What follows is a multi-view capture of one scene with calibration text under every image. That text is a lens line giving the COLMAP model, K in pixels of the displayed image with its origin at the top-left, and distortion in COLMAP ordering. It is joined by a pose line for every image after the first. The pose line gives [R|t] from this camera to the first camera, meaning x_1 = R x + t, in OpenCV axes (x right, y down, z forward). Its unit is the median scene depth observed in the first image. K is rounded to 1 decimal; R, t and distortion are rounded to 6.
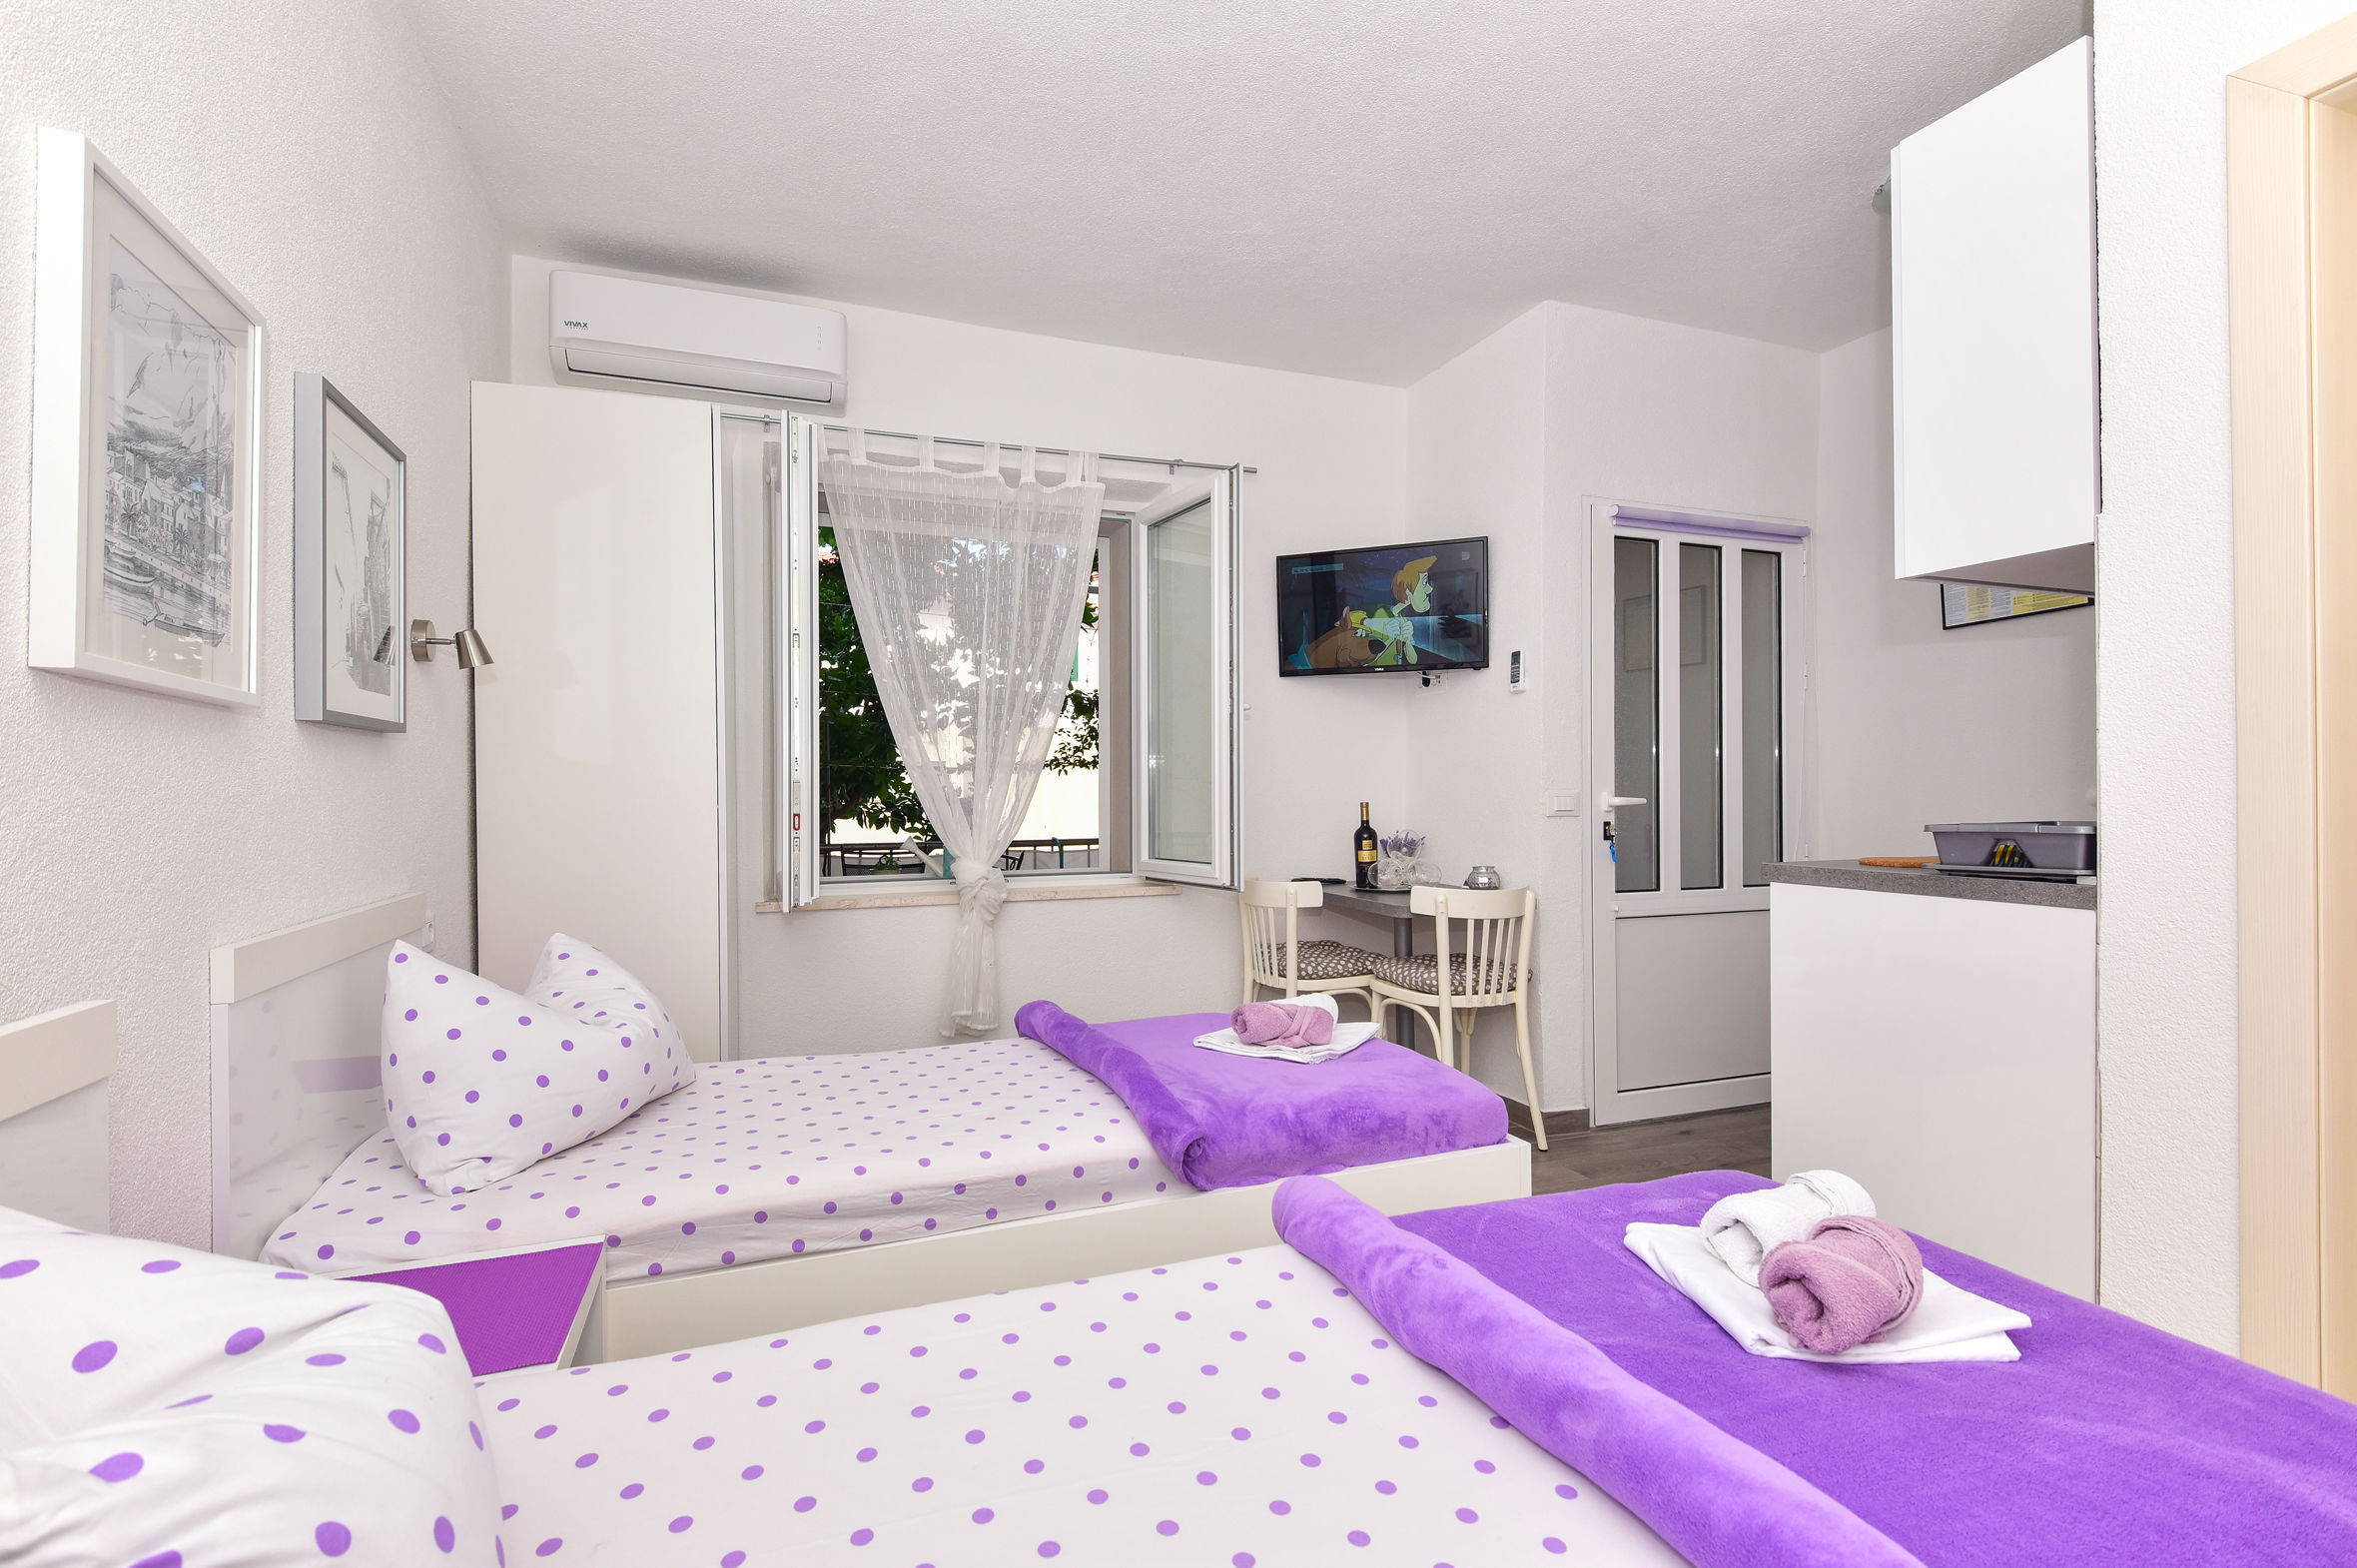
lens RADIAL K [[1057.1, 0, 1173.5], [0, 1057.1, 803.6], [0, 0, 1]] dist [0.012367, -0.016160]
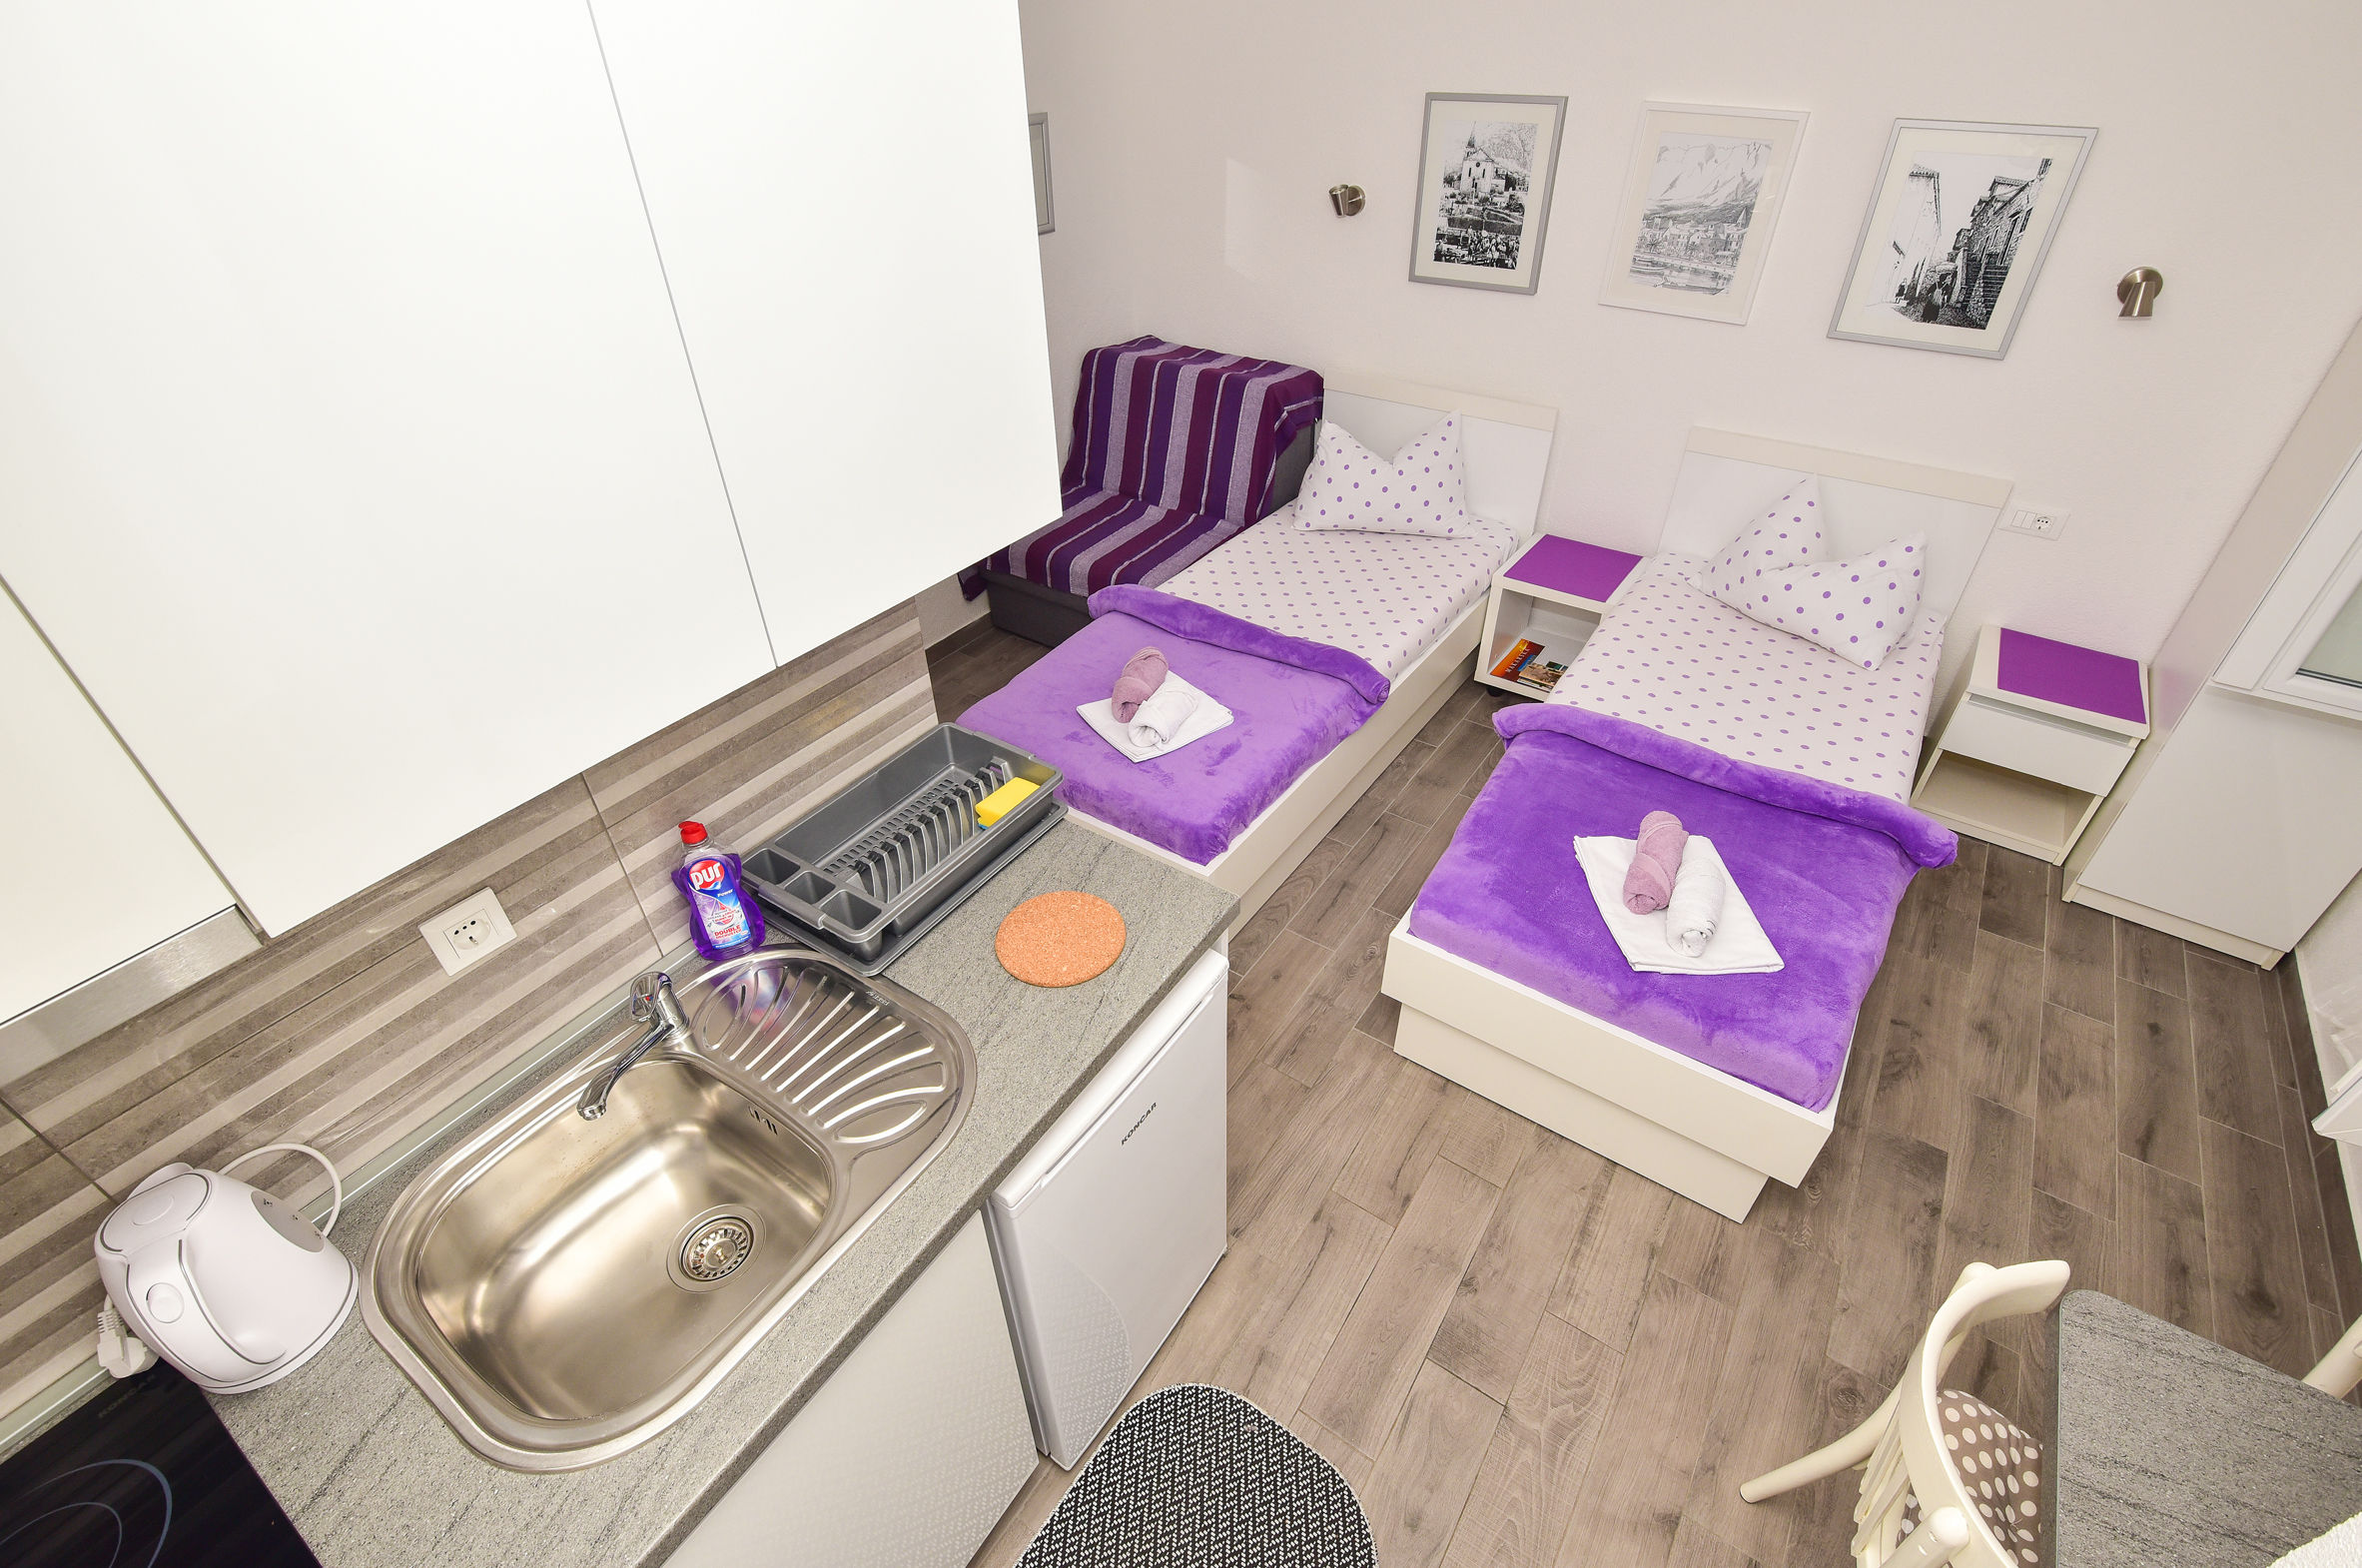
lens RADIAL K [[1059.4, 0, 1198.8], [0, 1059.4, 779.9], [0, 0, 1]] dist [0.012367, -0.016160]
pose [[-0.810288, 0.360143, -0.462309, 1.010165], [-0.000715, 0.788273, 0.615325, -0.506386], [0.586031, 0.498921, -0.638471, 1.603145]]
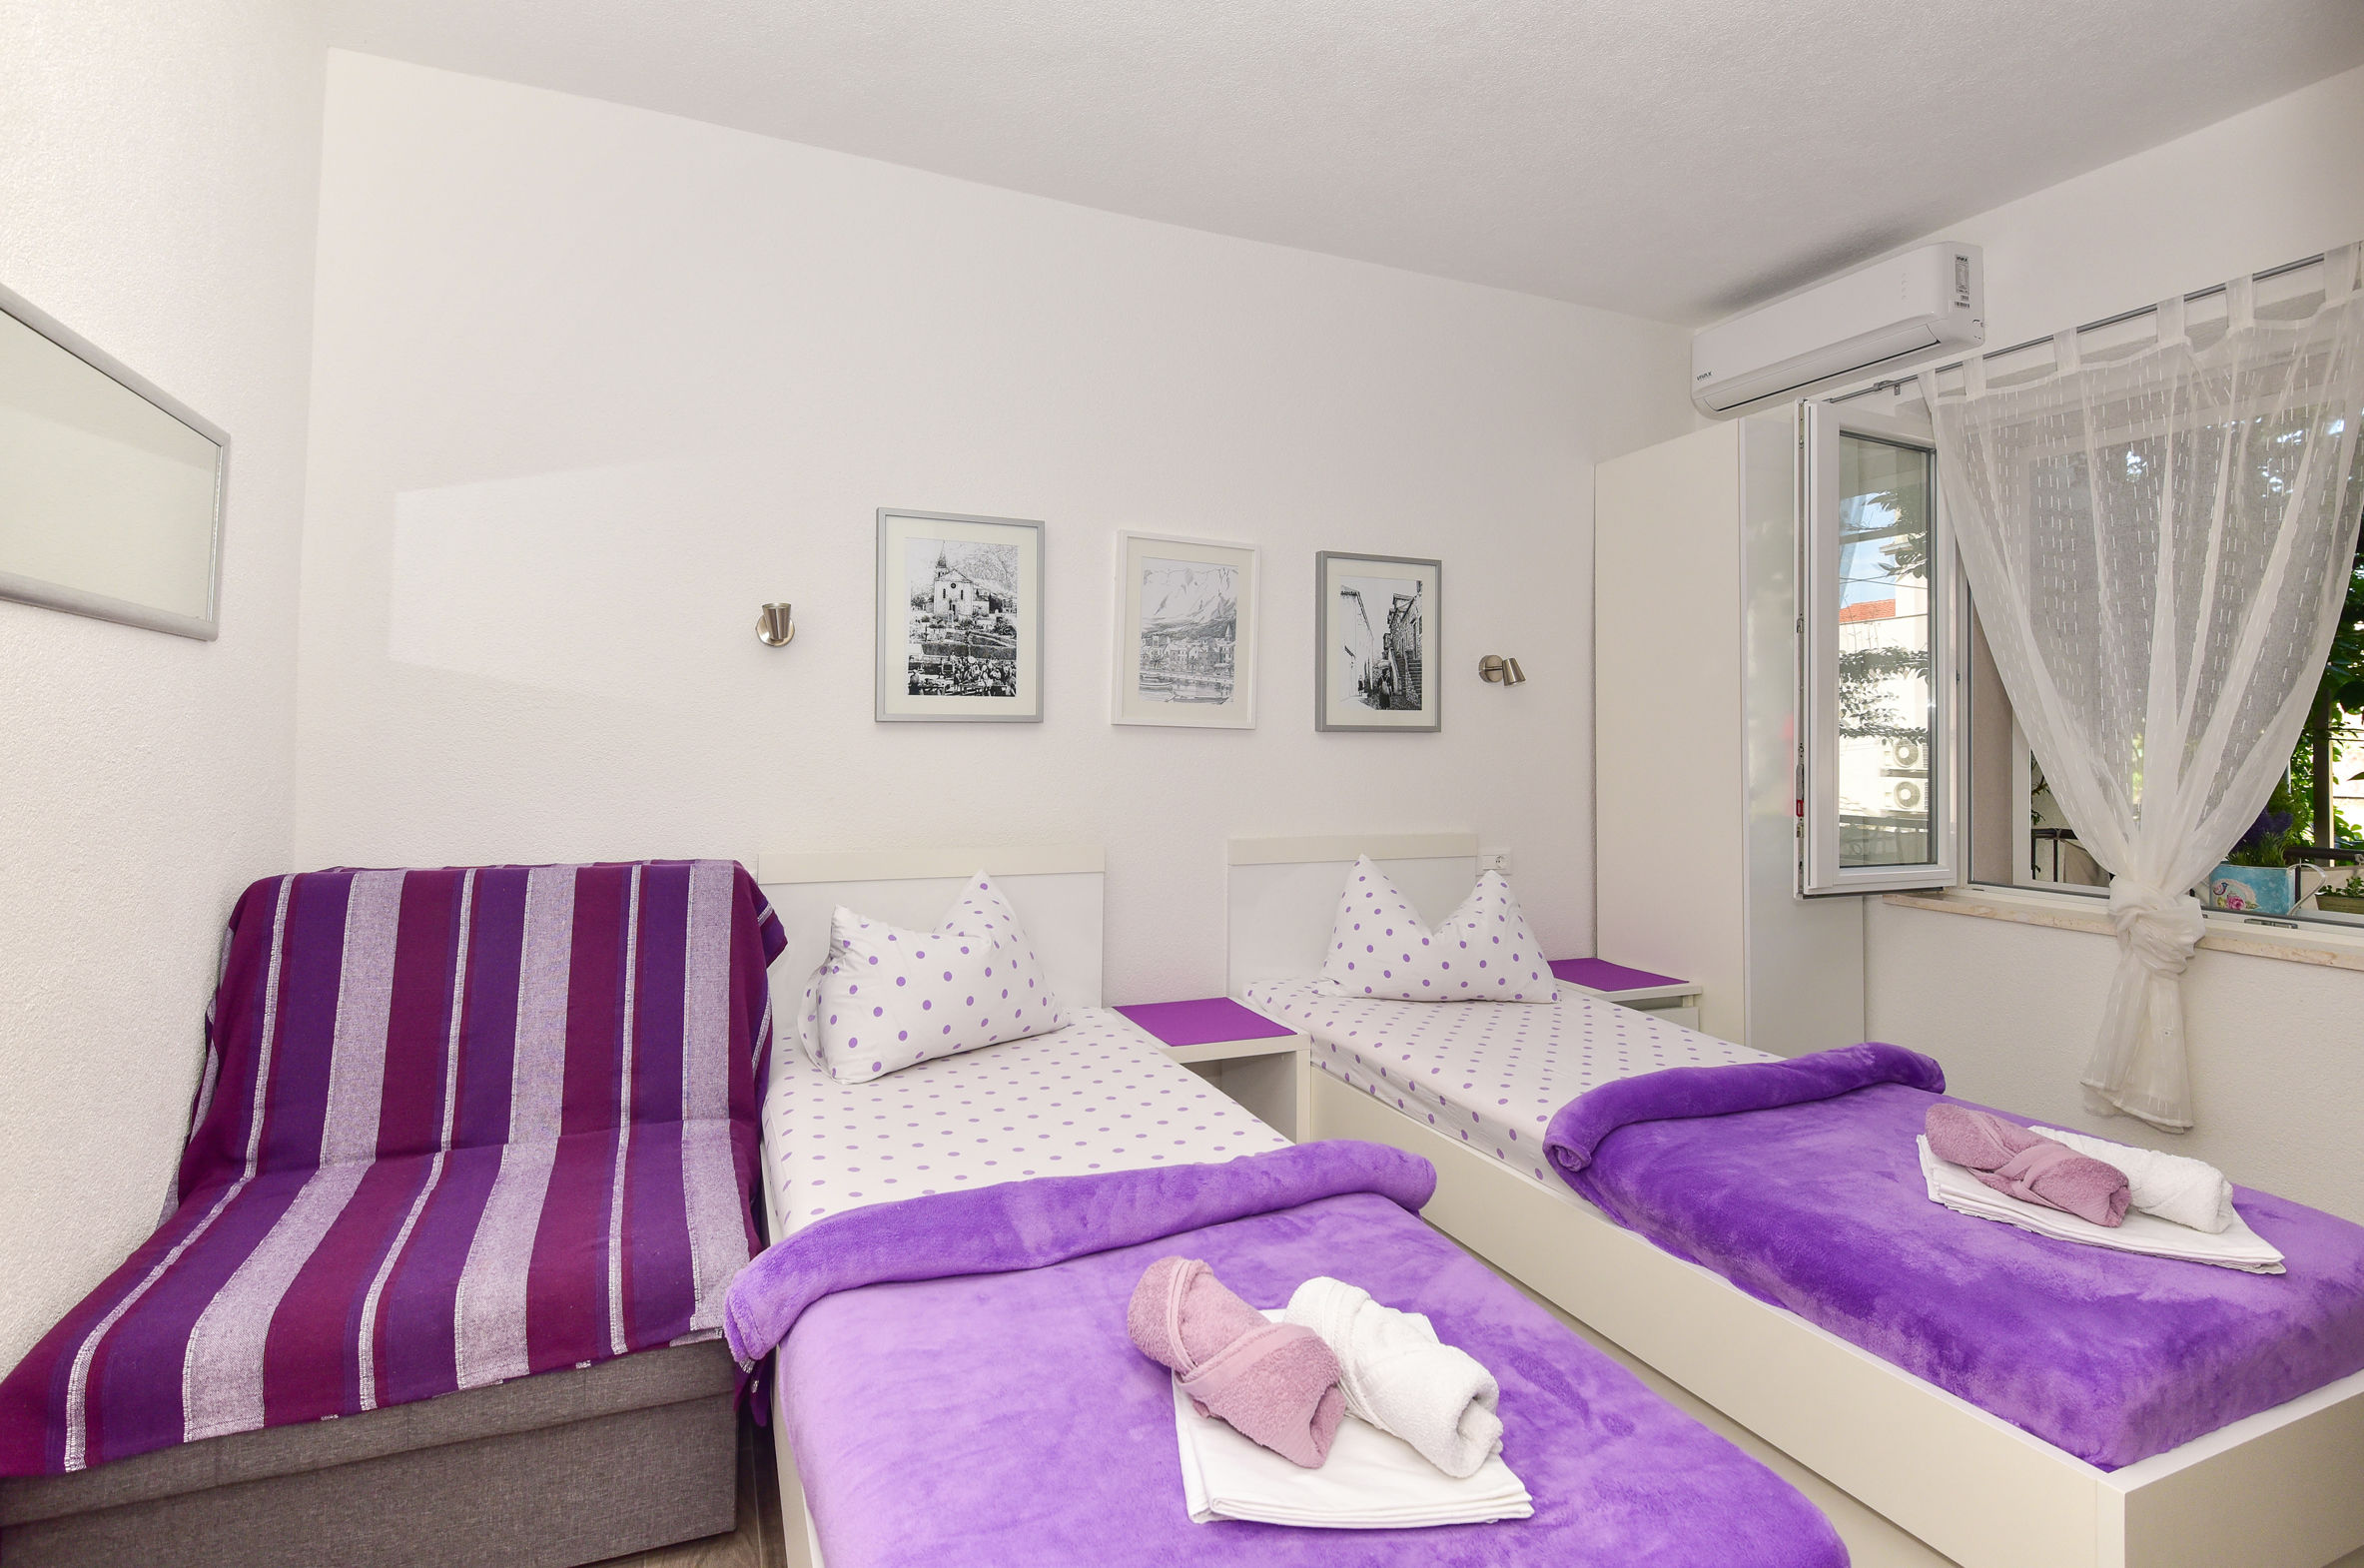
lens RADIAL K [[1060.2, 0, 1145.5], [0, 1060.2, 725.4], [0, 0, 1]] dist [0.012367, -0.016160]
pose [[0.029666, -0.011916, -0.999489, 0.915638], [-0.024780, 0.999613, -0.012653, -0.048169], [0.999253, 0.025143, 0.029360, 0.522842]]
